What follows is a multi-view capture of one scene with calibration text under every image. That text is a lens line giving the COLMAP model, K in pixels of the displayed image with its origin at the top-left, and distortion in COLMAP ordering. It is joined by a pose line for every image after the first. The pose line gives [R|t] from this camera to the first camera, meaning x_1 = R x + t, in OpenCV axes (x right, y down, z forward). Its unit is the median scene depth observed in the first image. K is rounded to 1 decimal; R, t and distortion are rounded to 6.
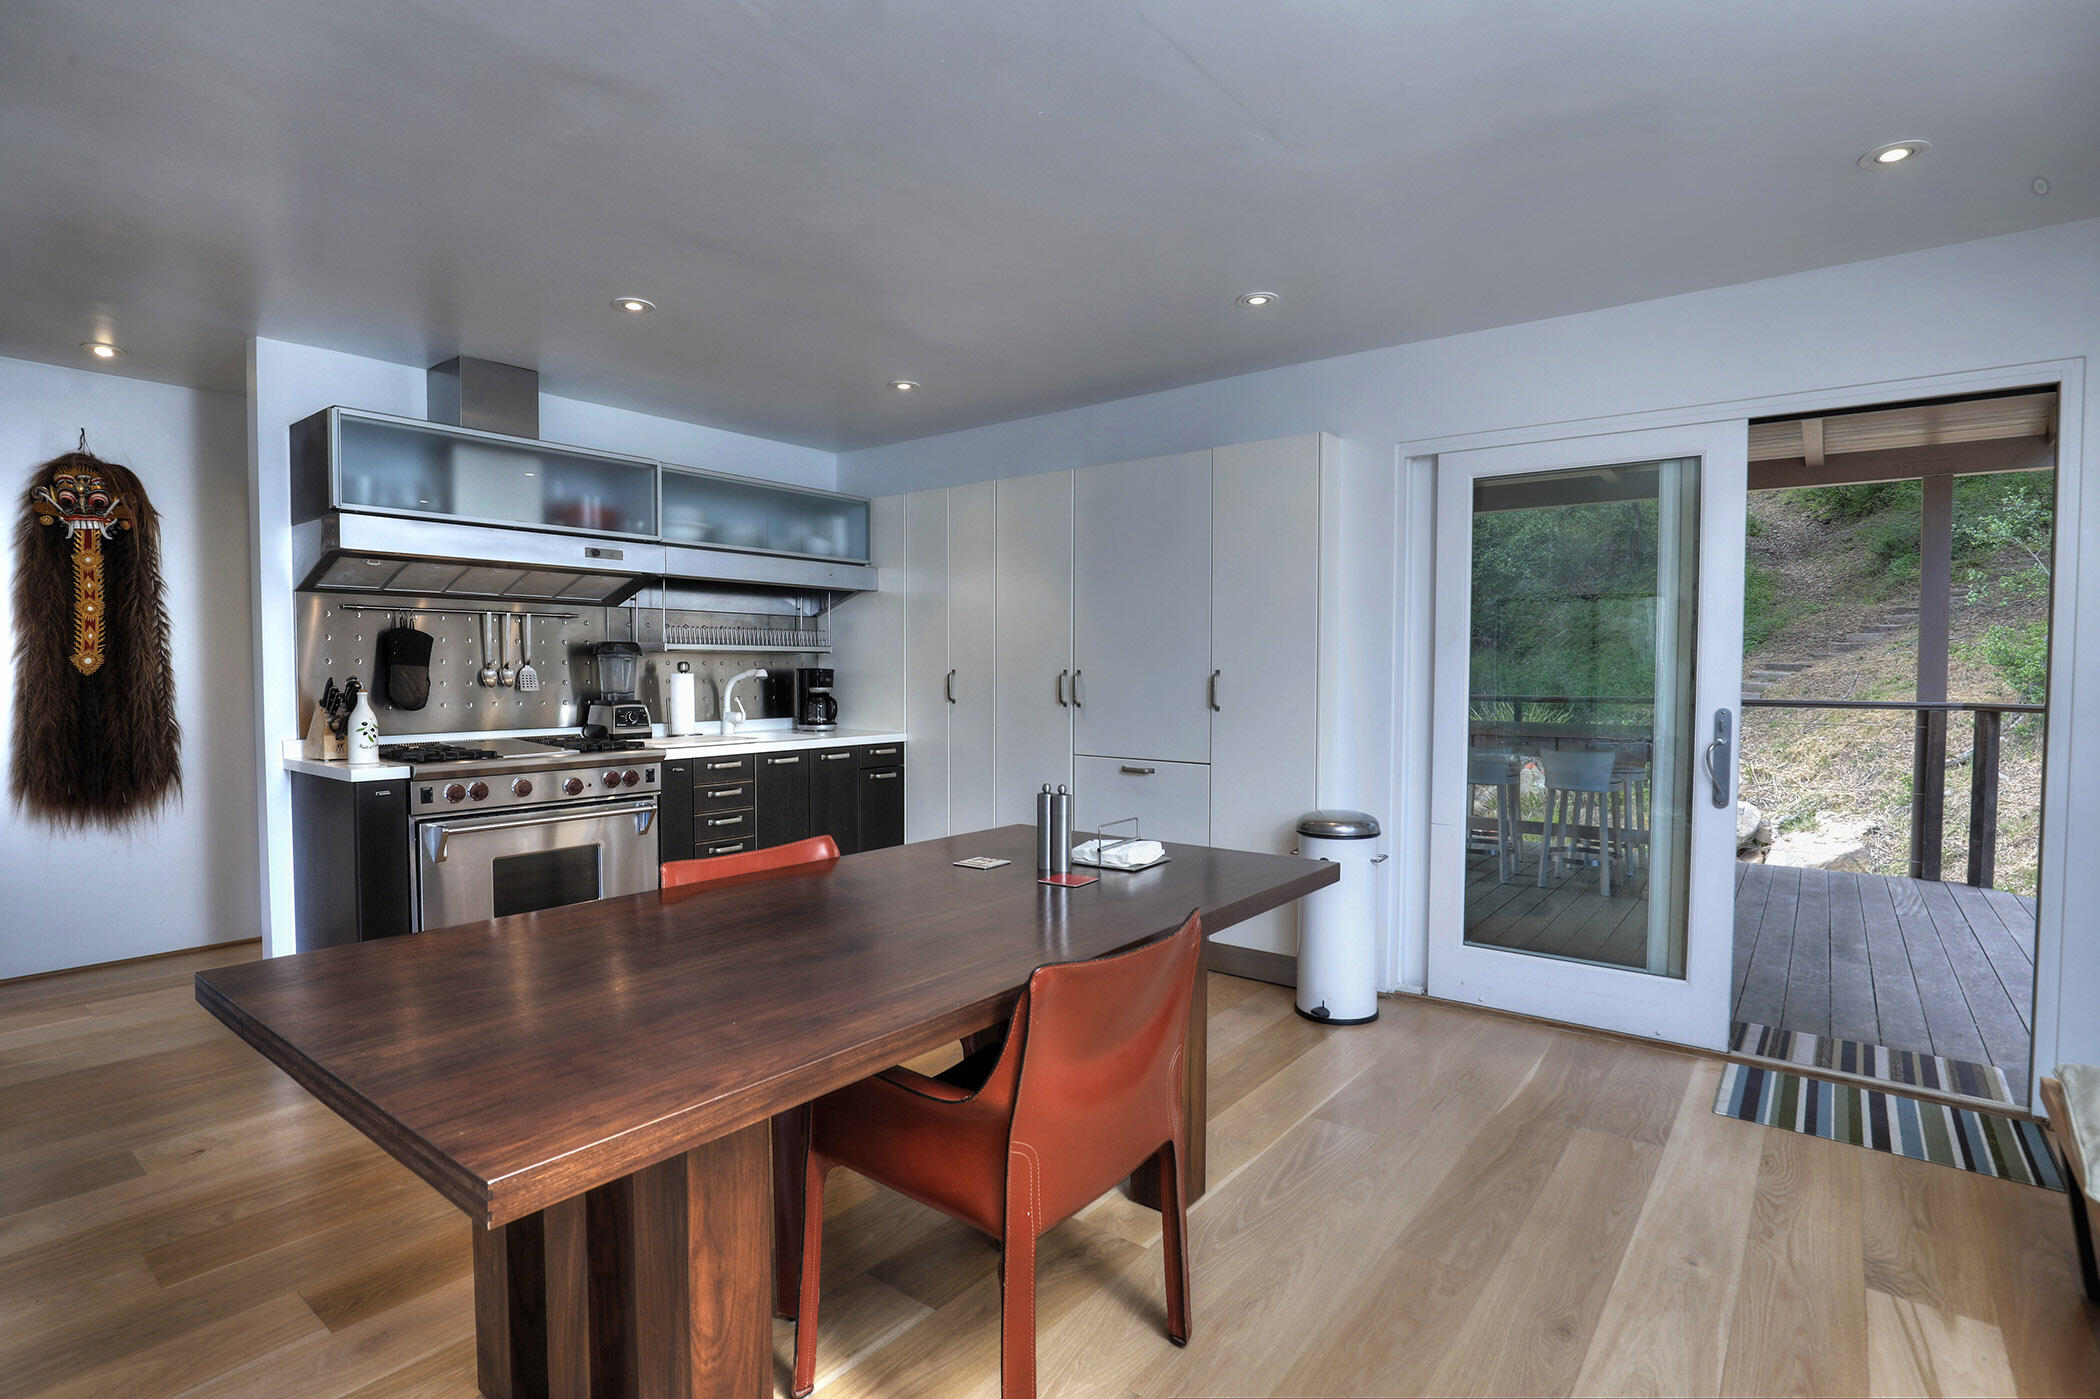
lens RADIAL K [[1028.1, 0, 1050.0], [0, 1028.1, 699.5], [0, 0, 1]] dist [-0.000824, -0.000015]
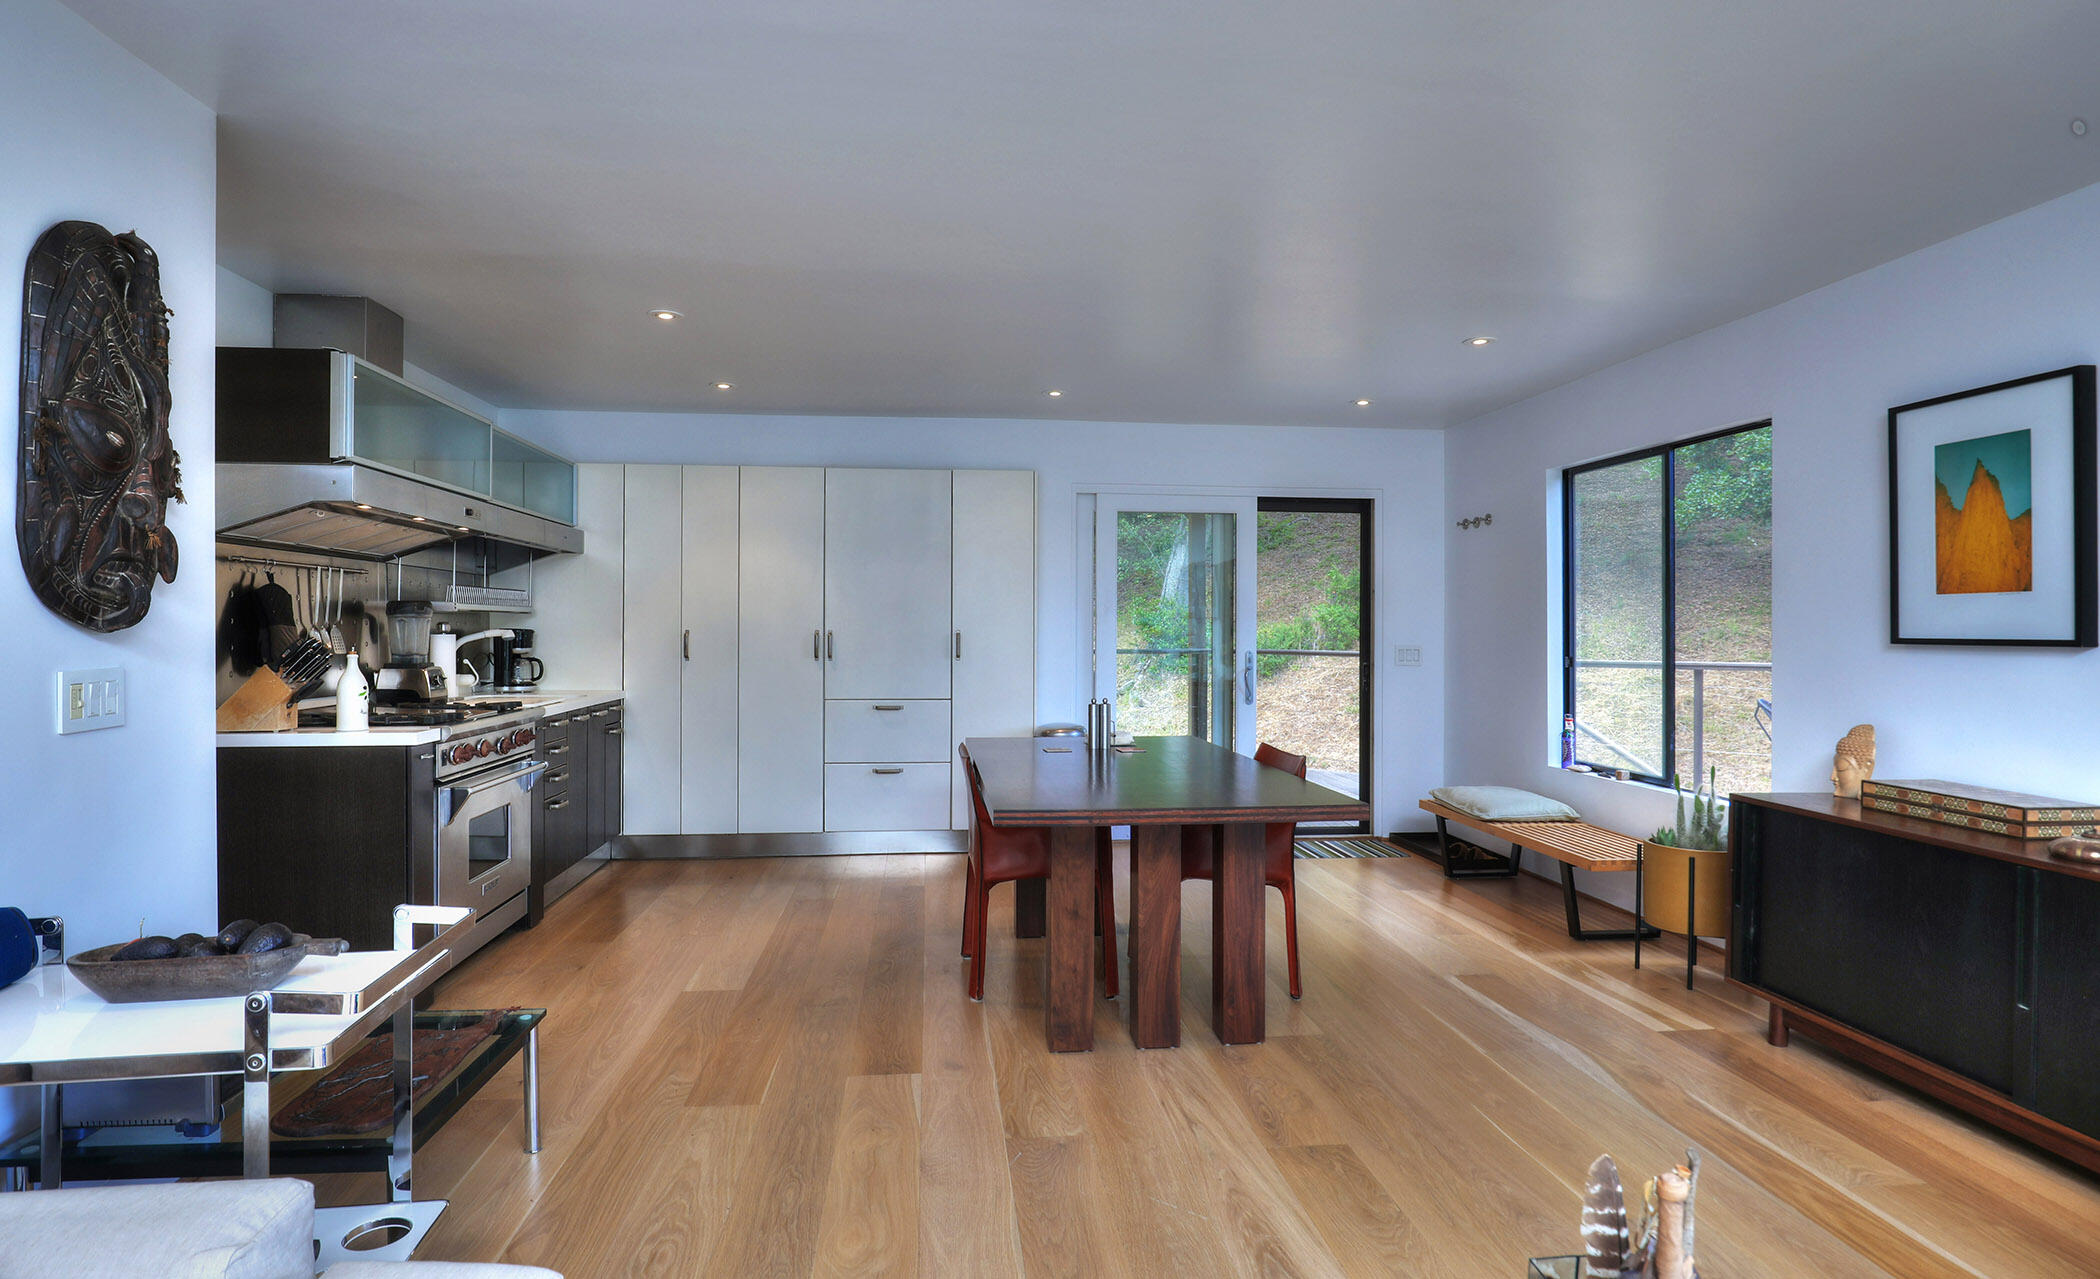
lens RADIAL K [[1091.4, 0, 1050.0], [0, 1091.4, 639.5], [0, 0, 1]] dist [-0.000068, 0.000079]
pose [[0.728764, -0.007130, 0.684727, -0.757617], [0.019589, 0.999754, -0.010438, 0.001684], [-0.684484, 0.021020, 0.728724, -0.153340]]
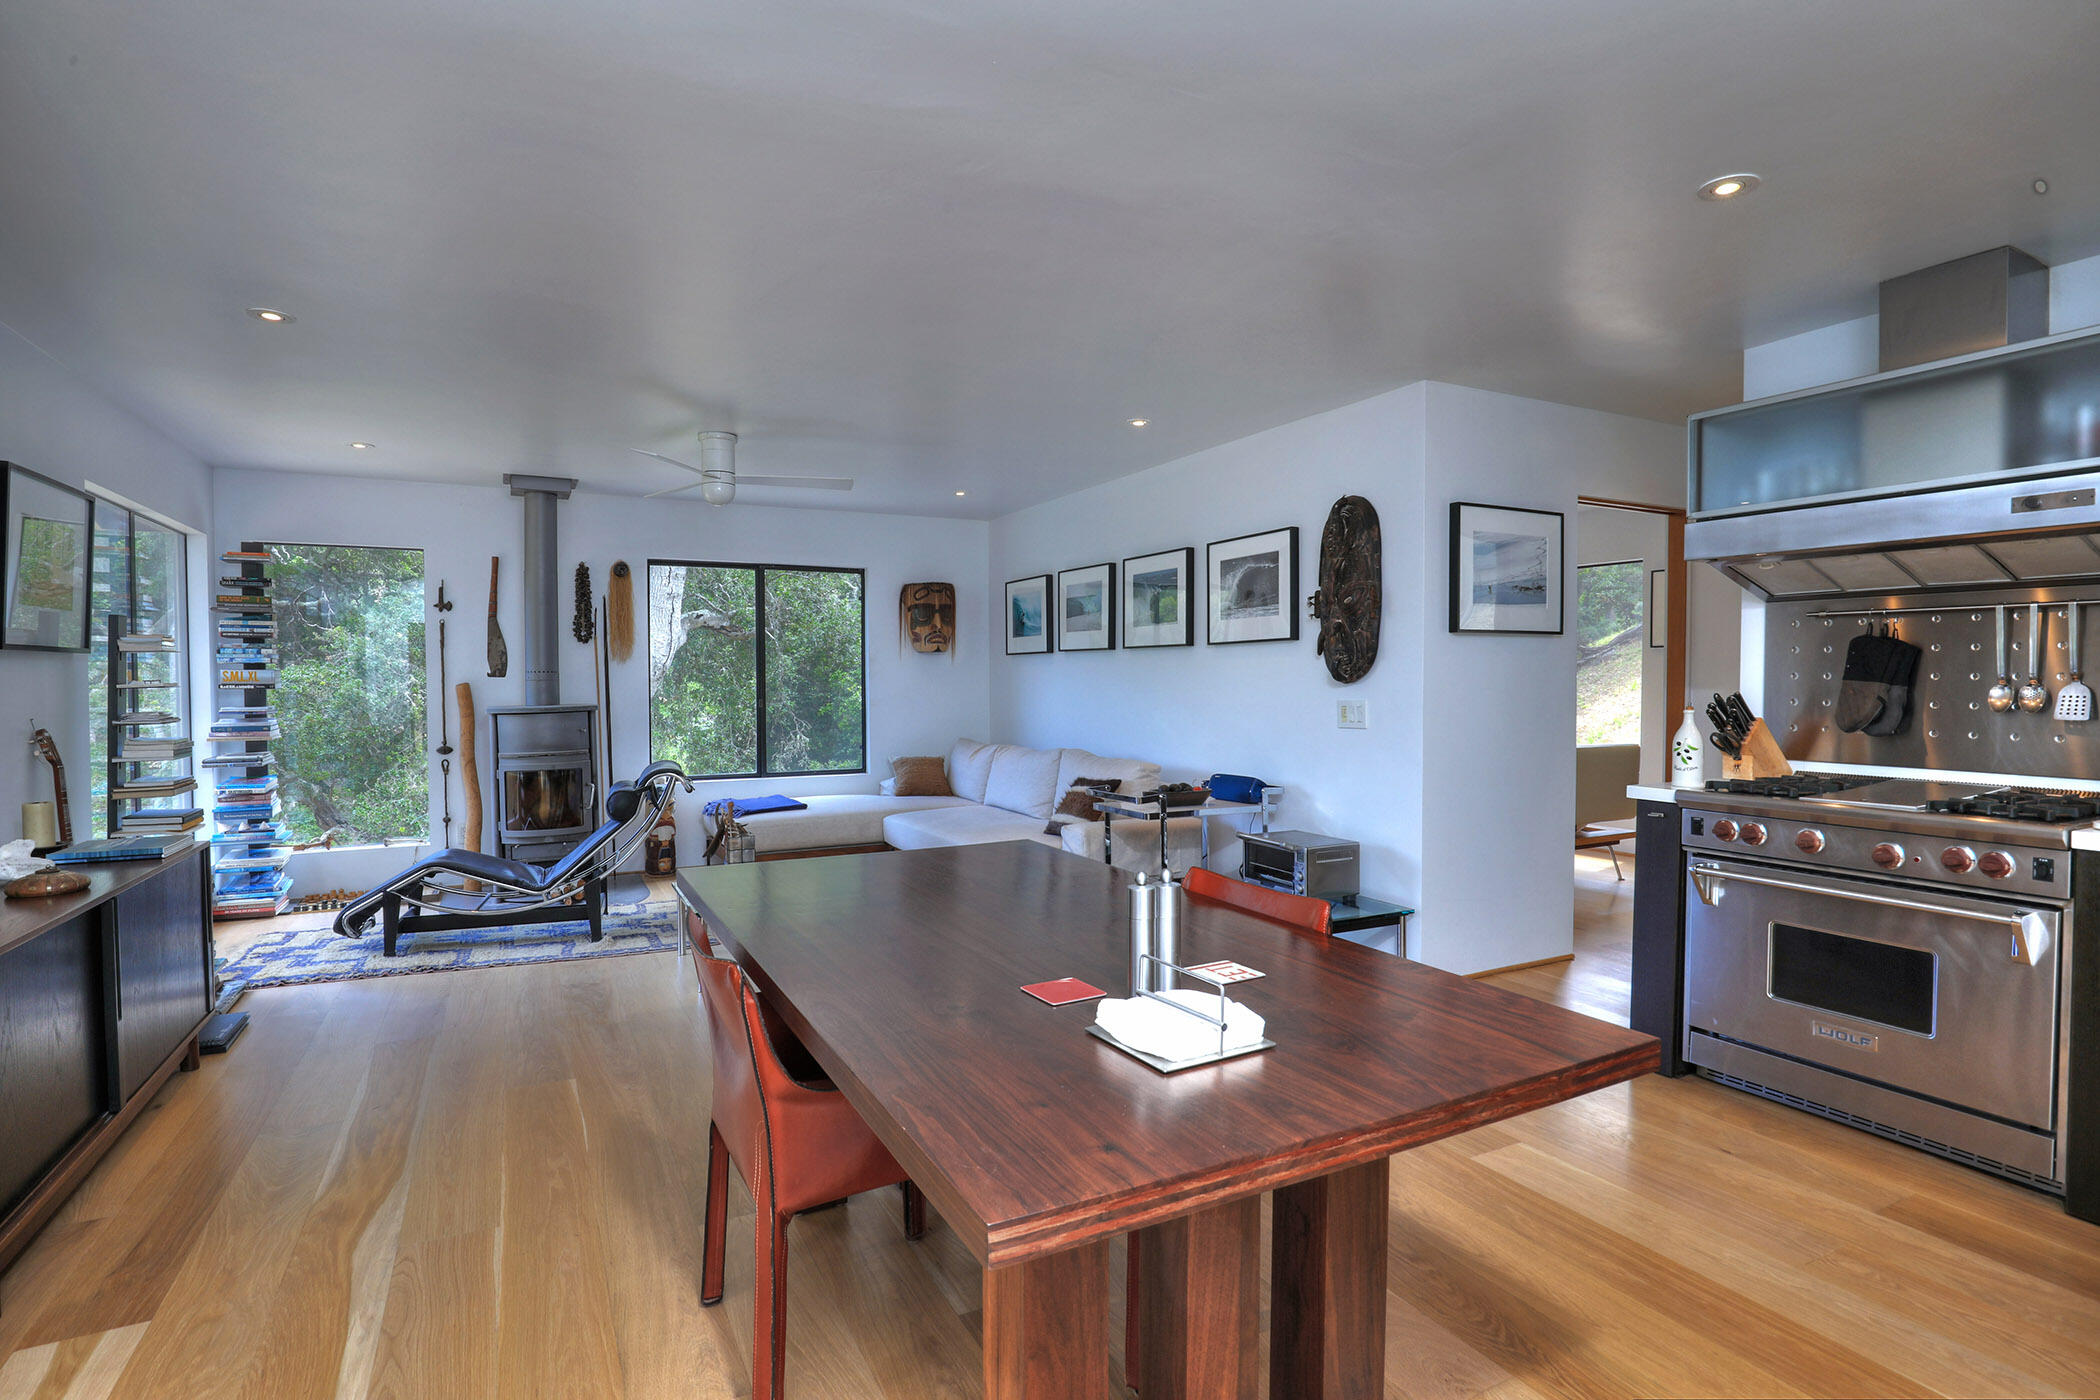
lens RADIAL K [[1060.1, 0, 1050.0], [0, 1060.1, 700.0], [0, 0, 1]] dist [0.002959, -0.000052]
pose [[-0.433624, 0.018900, -0.900896, 0.406361], [-0.023866, 0.999188, 0.032449, -0.029165], [0.900778, 0.035572, -0.432821, 0.743396]]
